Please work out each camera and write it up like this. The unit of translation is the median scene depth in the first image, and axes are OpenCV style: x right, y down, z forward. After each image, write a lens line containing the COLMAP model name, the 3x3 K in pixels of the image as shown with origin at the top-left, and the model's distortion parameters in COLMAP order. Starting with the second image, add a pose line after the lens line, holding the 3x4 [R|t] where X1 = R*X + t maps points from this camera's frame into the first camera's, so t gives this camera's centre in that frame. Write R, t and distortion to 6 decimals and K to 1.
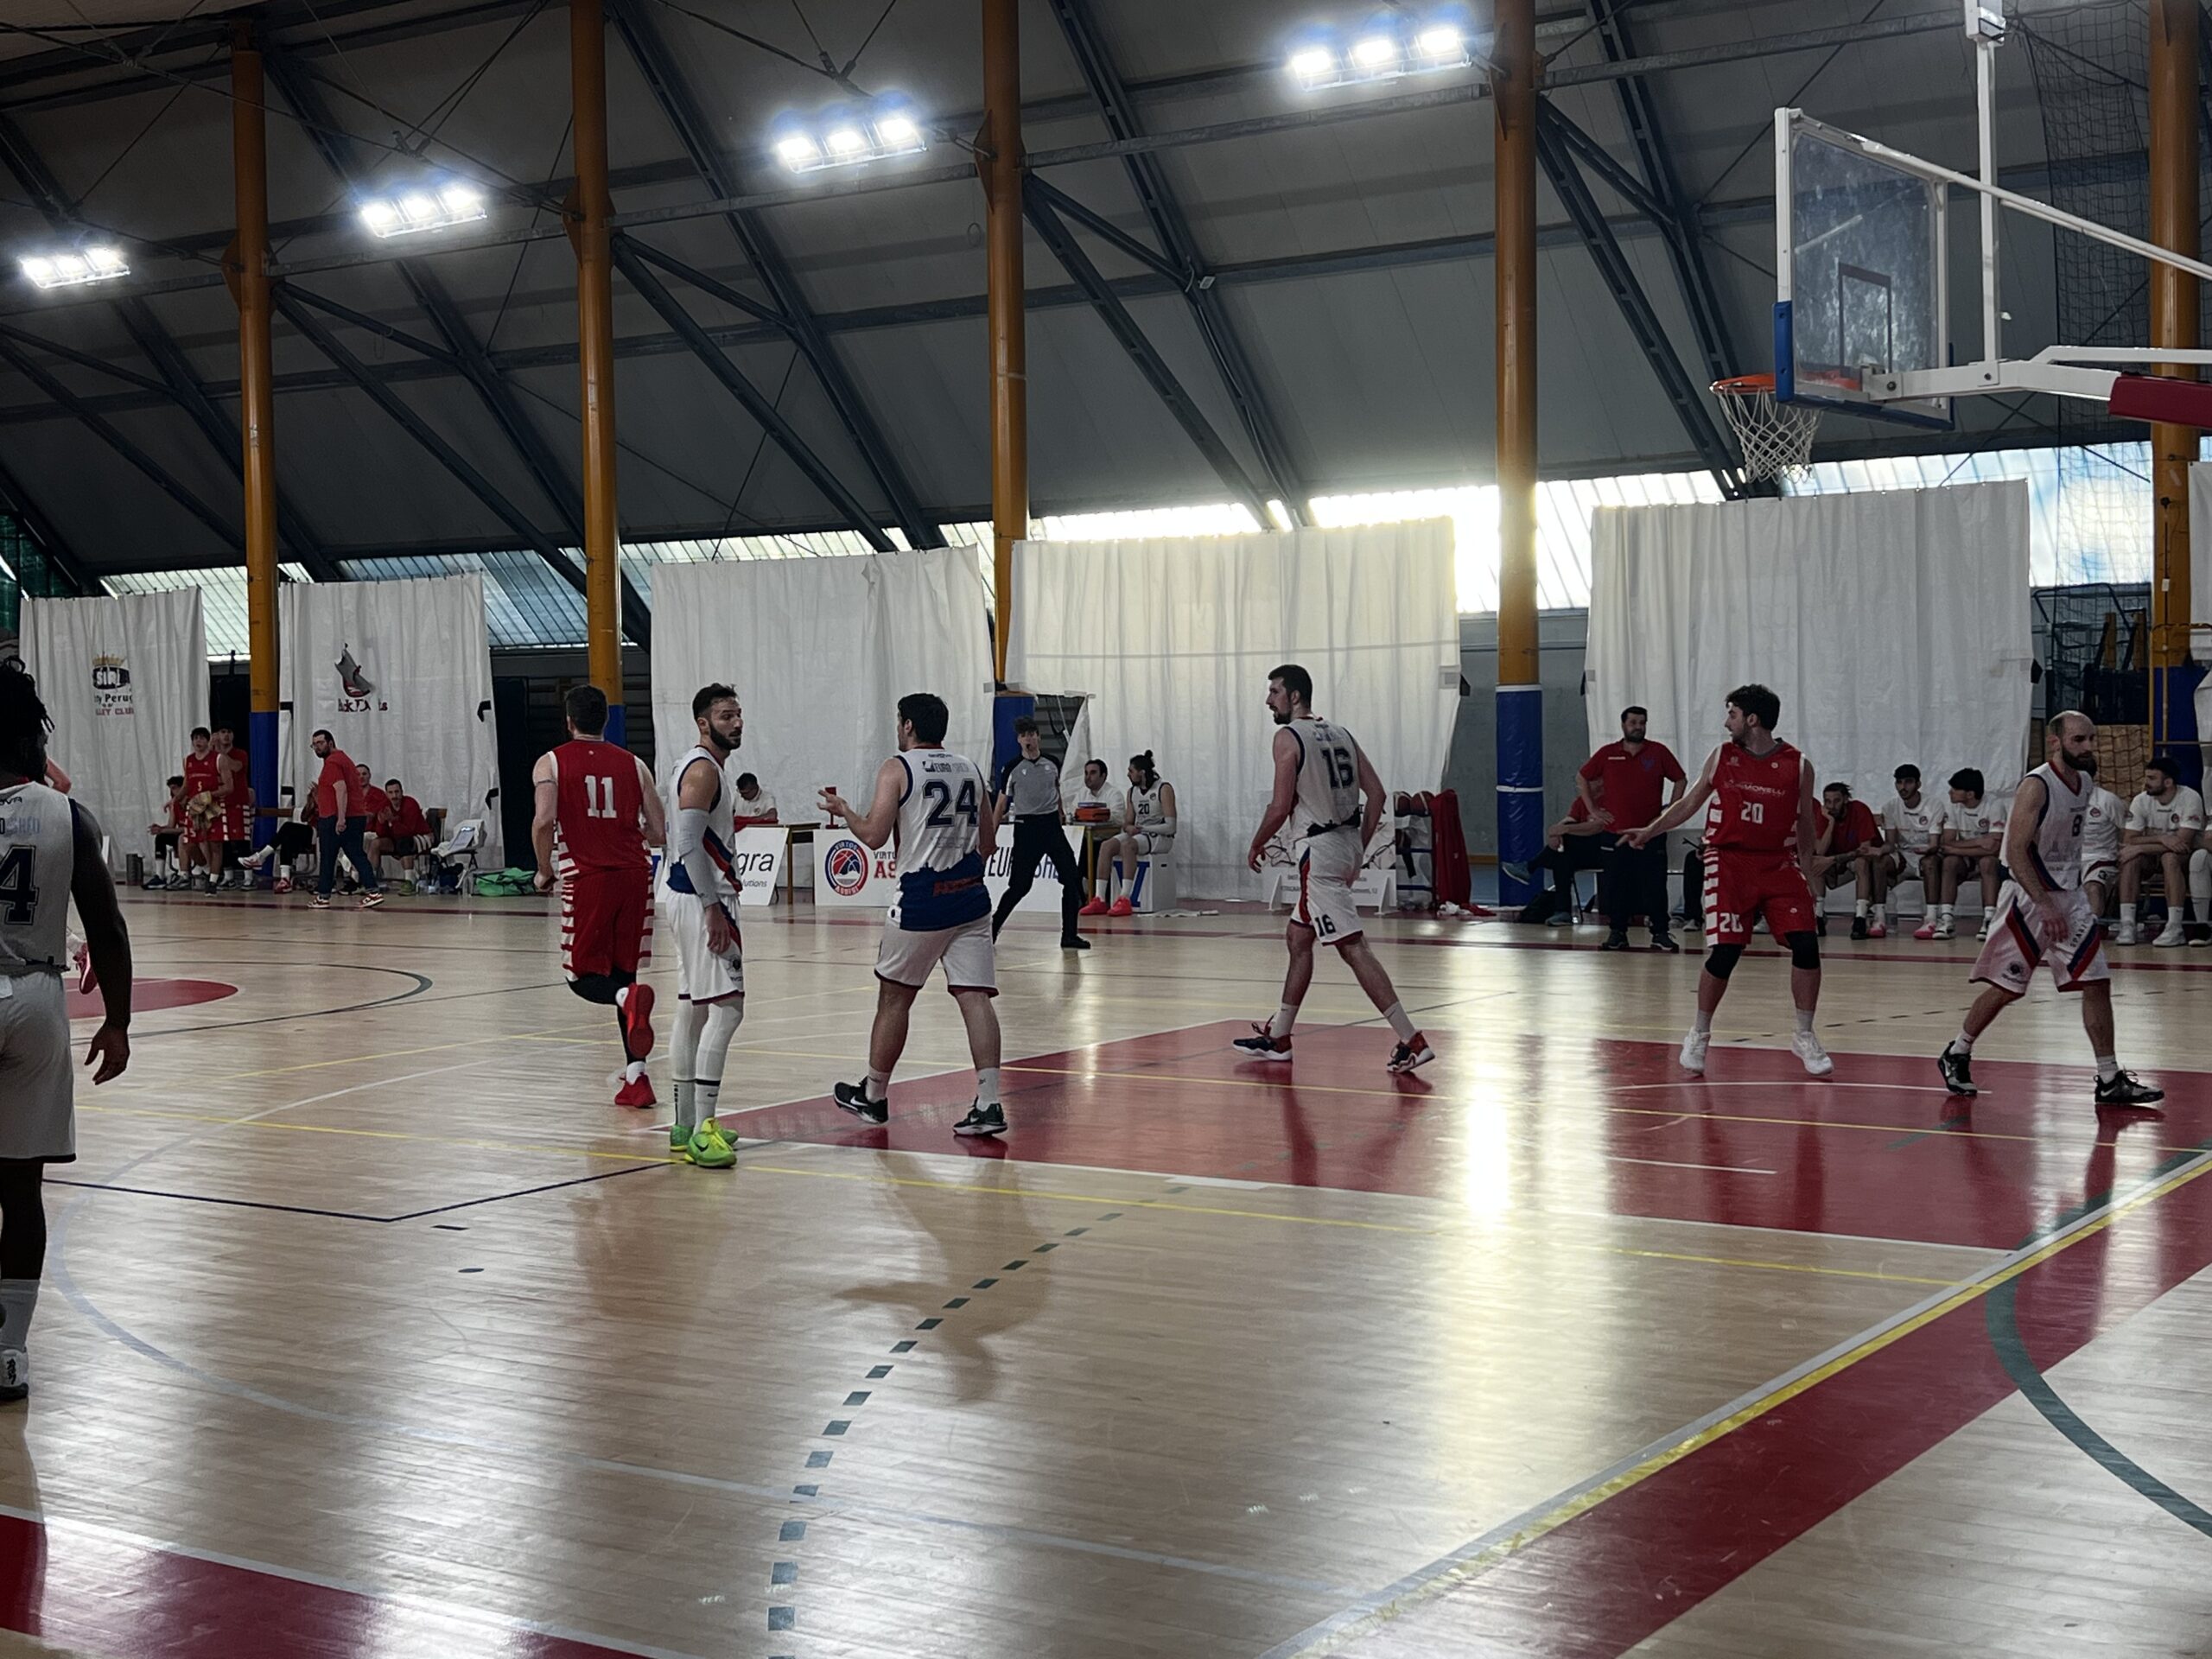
lens RADIAL K [[2966.7, 0, 1089.8], [0, 2966.7, 788.6], [0, 0, 1]] dist [0.112700, 0.000000]
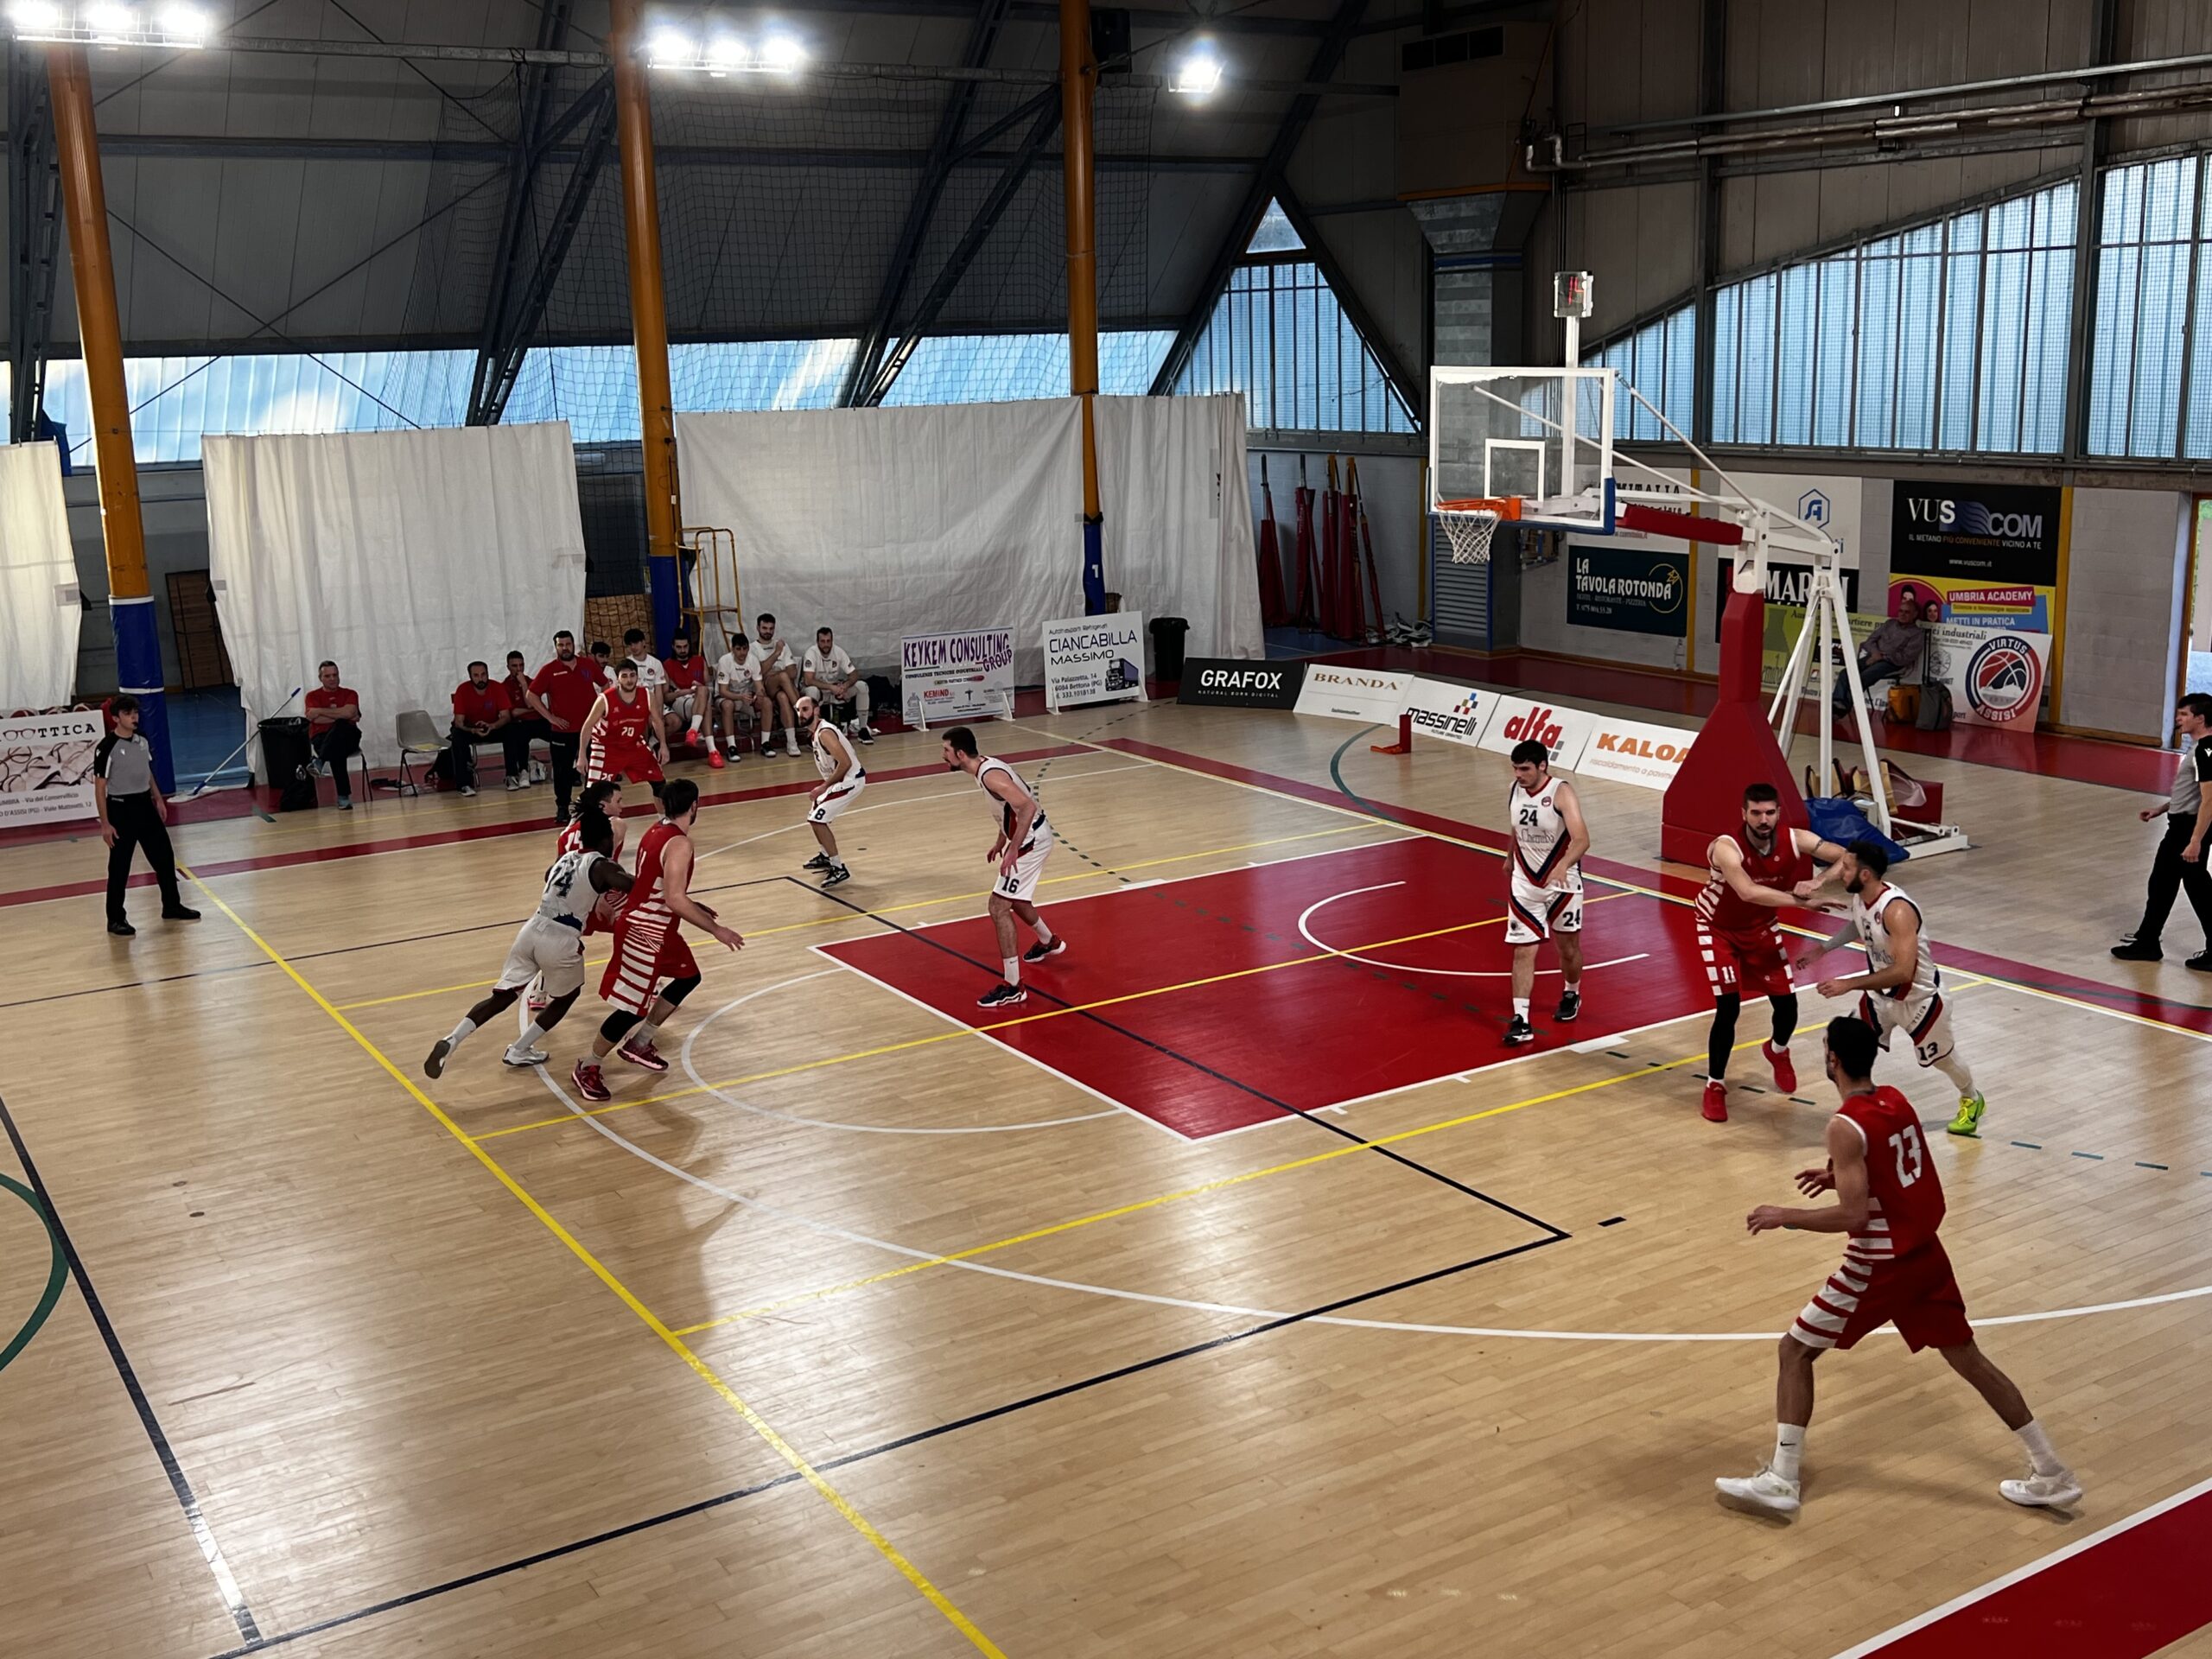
lens RADIAL K [[2326.5, 0, 1108.7], [0, 2326.5, 836.0], [0, 0, 1]] dist [0.146142, 0.000000]
pose [[0.400654, -0.191052, 0.896089, -0.519043], [0.047697, 0.981041, 0.187838, -0.096203], [-0.914987, -0.032518, 0.402171, 0.307064]]
